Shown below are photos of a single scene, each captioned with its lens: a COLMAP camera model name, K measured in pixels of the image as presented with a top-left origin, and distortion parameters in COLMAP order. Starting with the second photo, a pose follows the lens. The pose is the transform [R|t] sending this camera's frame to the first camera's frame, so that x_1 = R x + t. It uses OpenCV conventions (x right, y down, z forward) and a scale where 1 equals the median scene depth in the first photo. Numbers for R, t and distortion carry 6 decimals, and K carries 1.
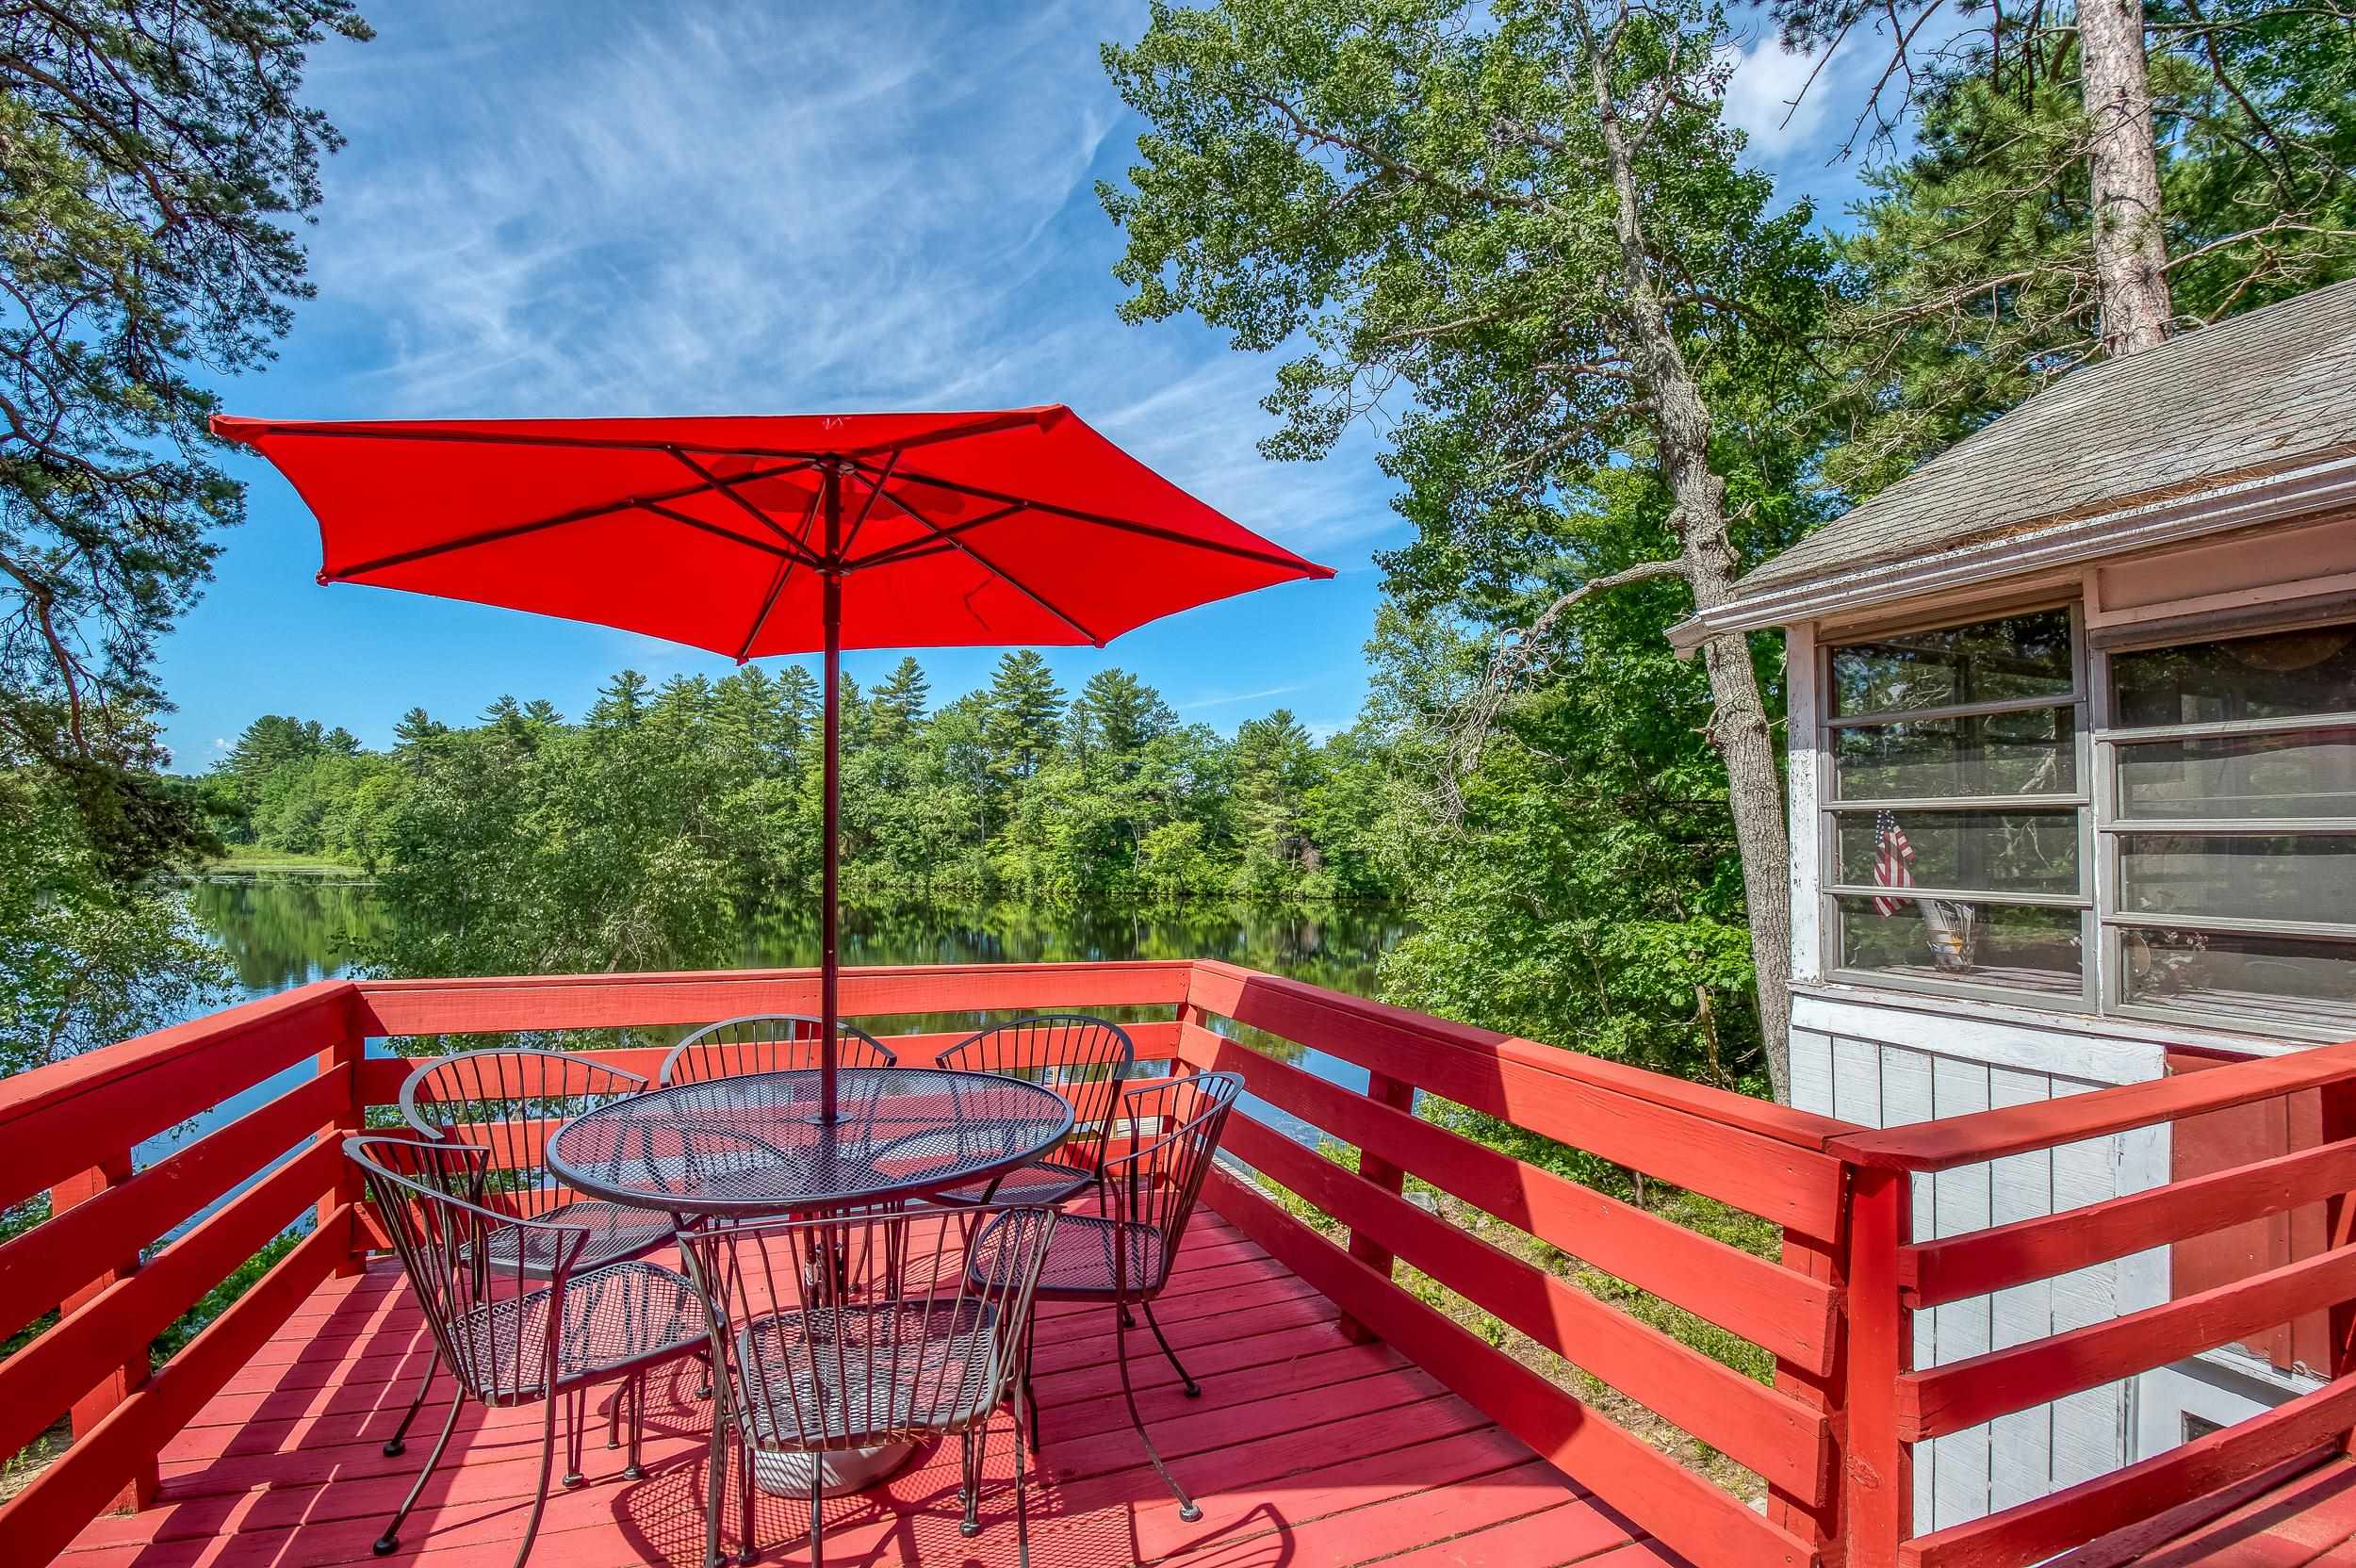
lens RADIAL K [[1080.1, 0, 1185.8], [0, 1080.1, 769.9], [0, 0, 1]] dist [-0.041193, -0.004244]
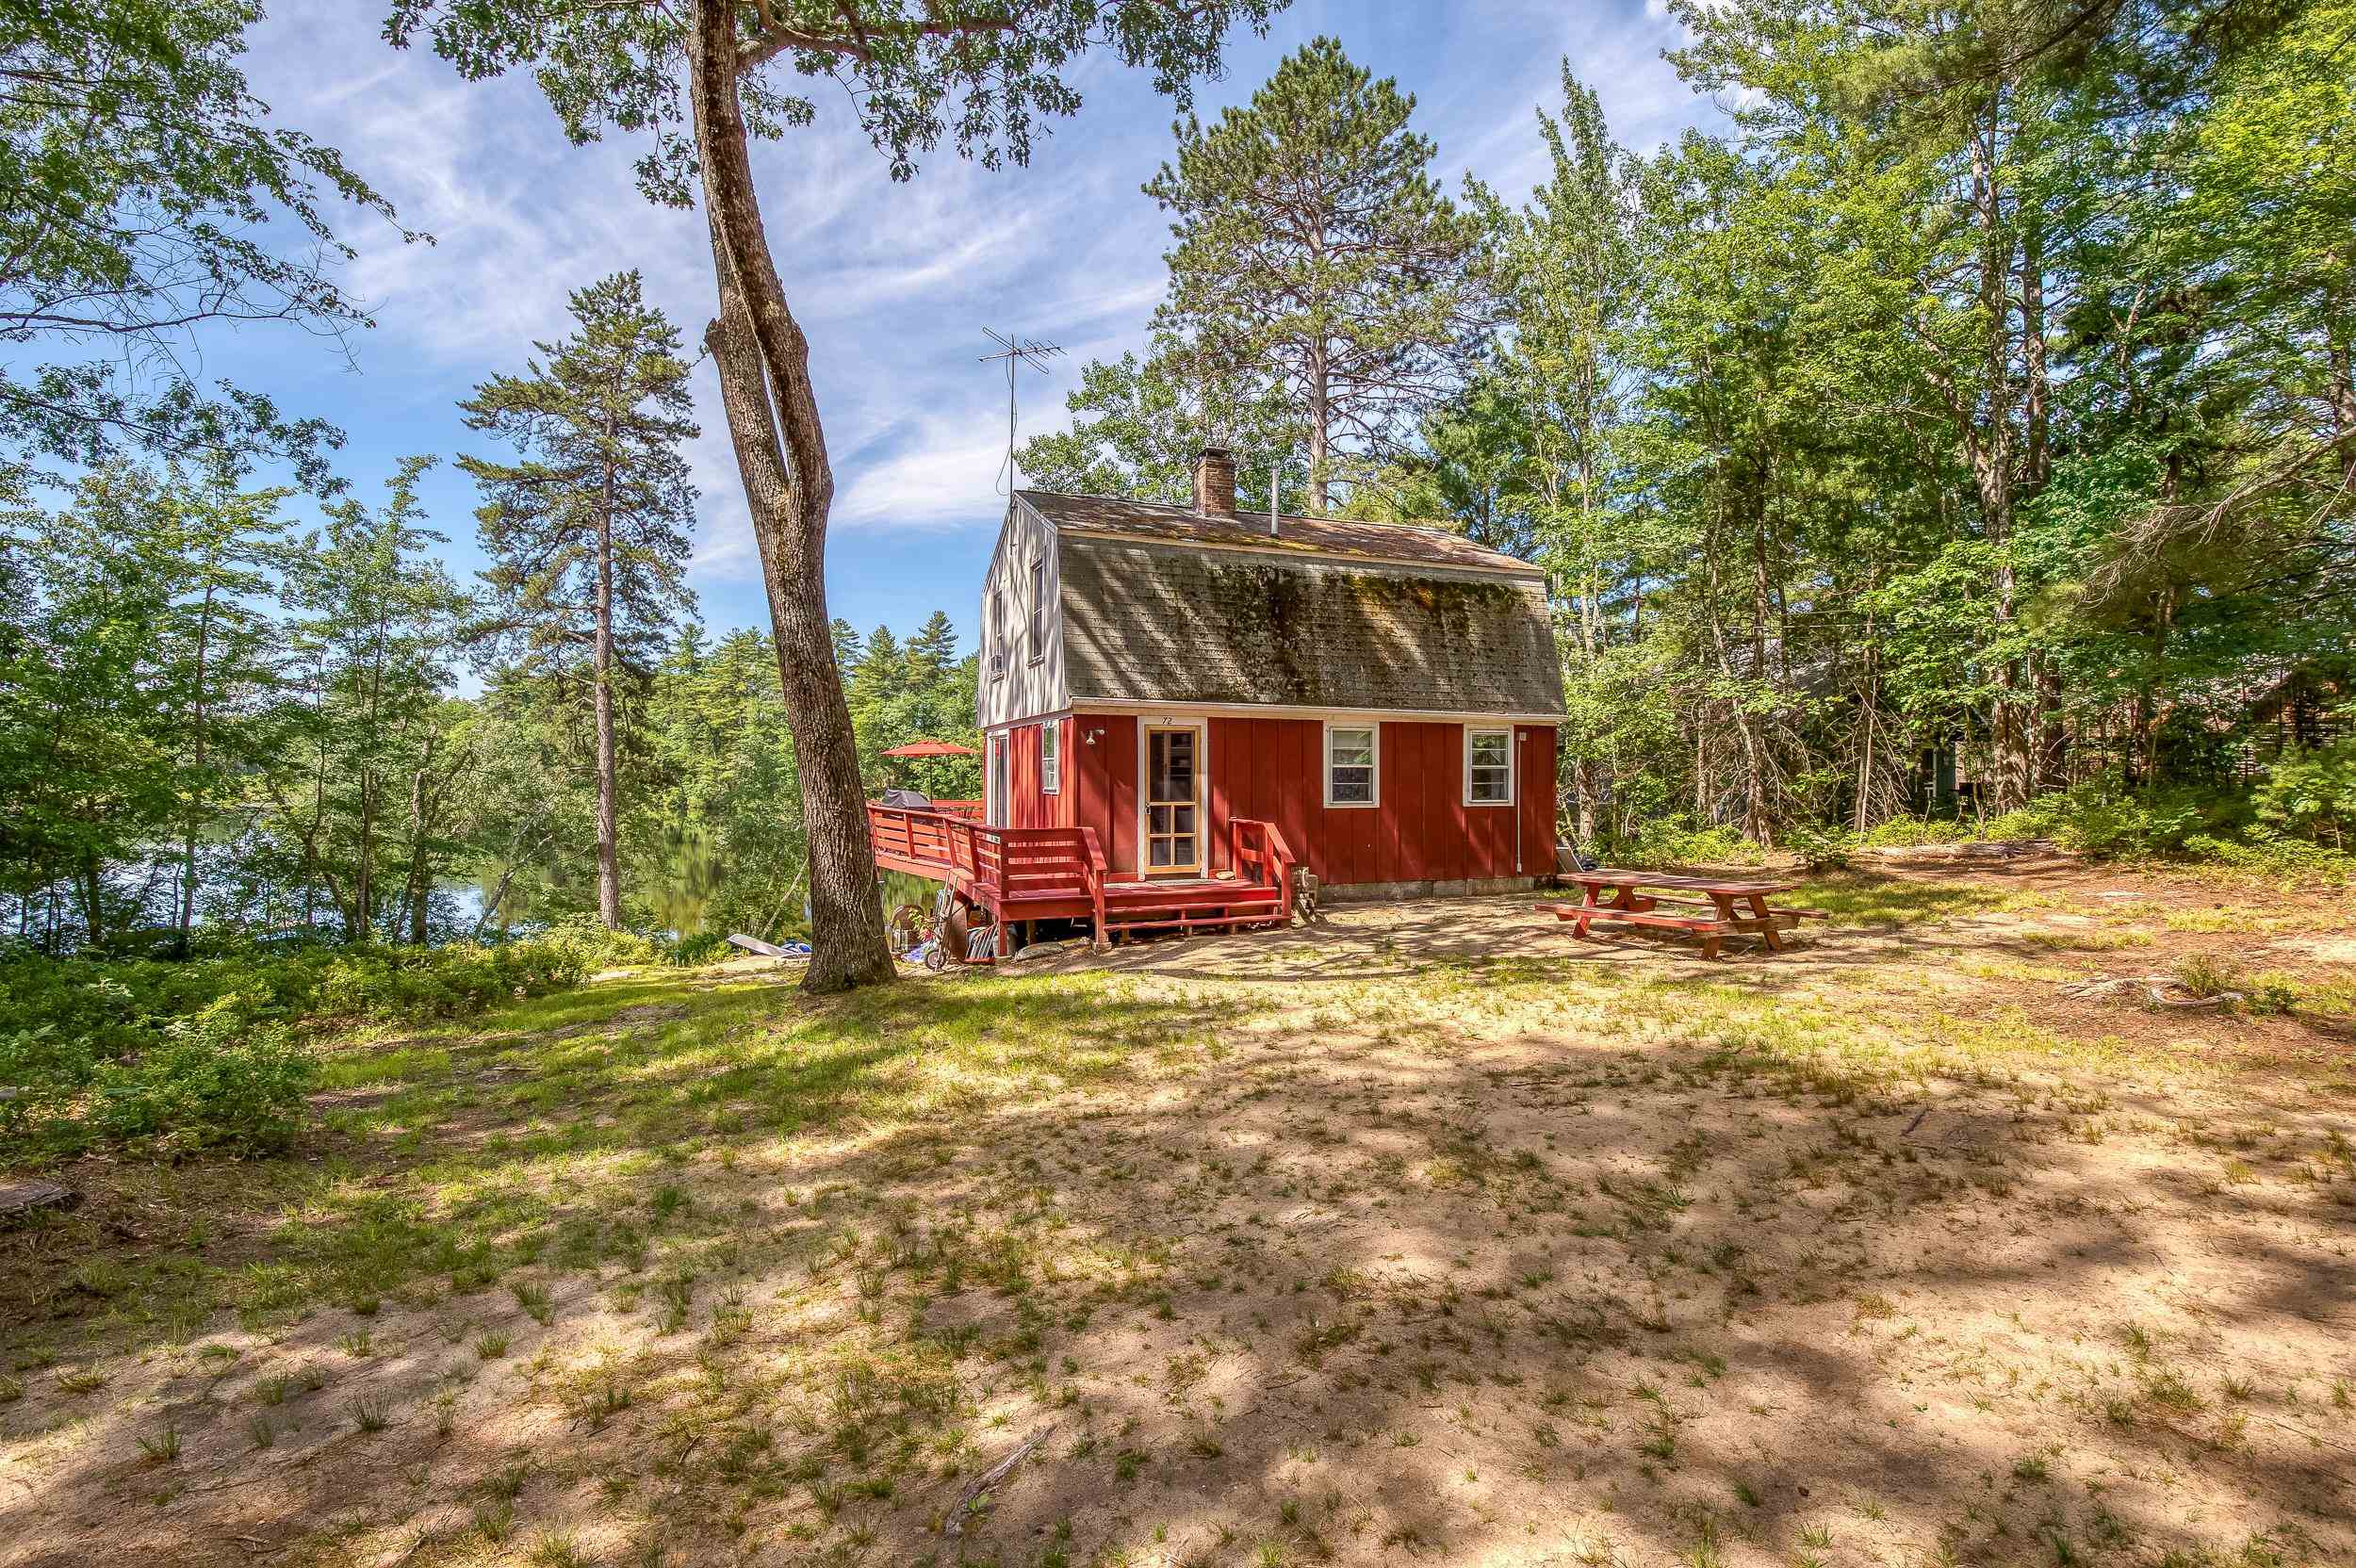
lens RADIAL K [[1080.1, 0, 1170.6], [0, 1080.1, 771.3], [0, 0, 1]] dist [-0.041193, -0.004244]
pose [[0.999075, -0.006172, -0.042562, 0.034415], [0.008931, 0.997850, 0.064926, -0.009319], [0.042070, -0.065246, 0.996982, -0.131011]]
